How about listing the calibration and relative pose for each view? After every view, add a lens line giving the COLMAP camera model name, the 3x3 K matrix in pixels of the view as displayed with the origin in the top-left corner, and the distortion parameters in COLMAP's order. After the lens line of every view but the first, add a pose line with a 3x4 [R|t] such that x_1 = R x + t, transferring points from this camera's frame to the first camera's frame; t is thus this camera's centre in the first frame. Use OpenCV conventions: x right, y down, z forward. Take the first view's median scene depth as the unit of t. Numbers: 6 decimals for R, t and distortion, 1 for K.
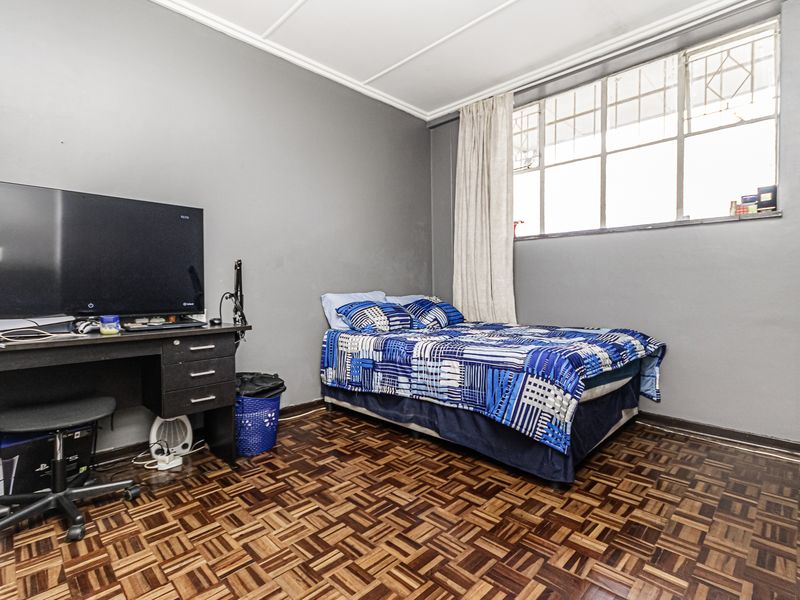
lens RADIAL K [[402.0, 0, 394.2], [0, 402.0, 281.8], [0, 0, 1]] dist [-0.000658, 0.000122]
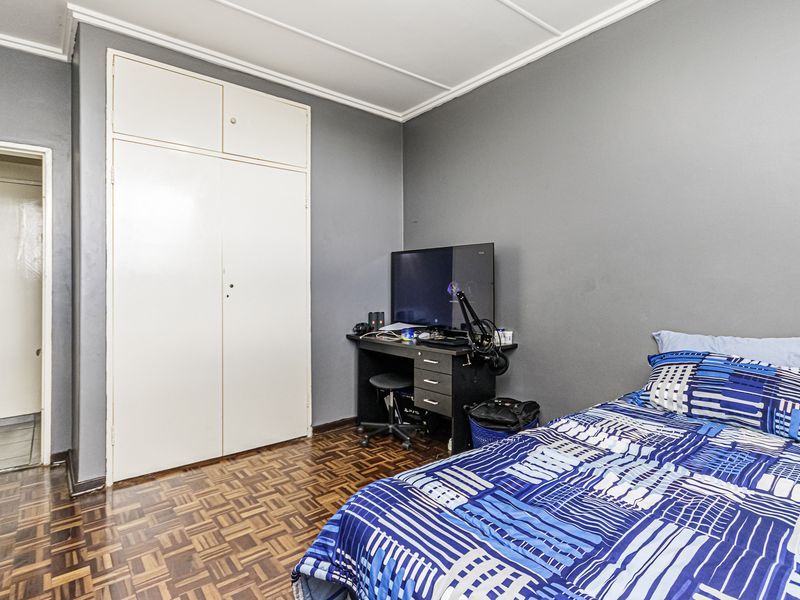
lens RADIAL K [[402.0, 0, 394.2], [0, 402.0, 281.8], [0, 0, 1]] dist [-0.000658, 0.000122]
pose [[-0.069719, -0.010335, -0.997513, 0.859443], [0.012225, 0.999862, -0.011214, -0.081505], [0.997492, -0.012976, -0.069583, 1.032373]]
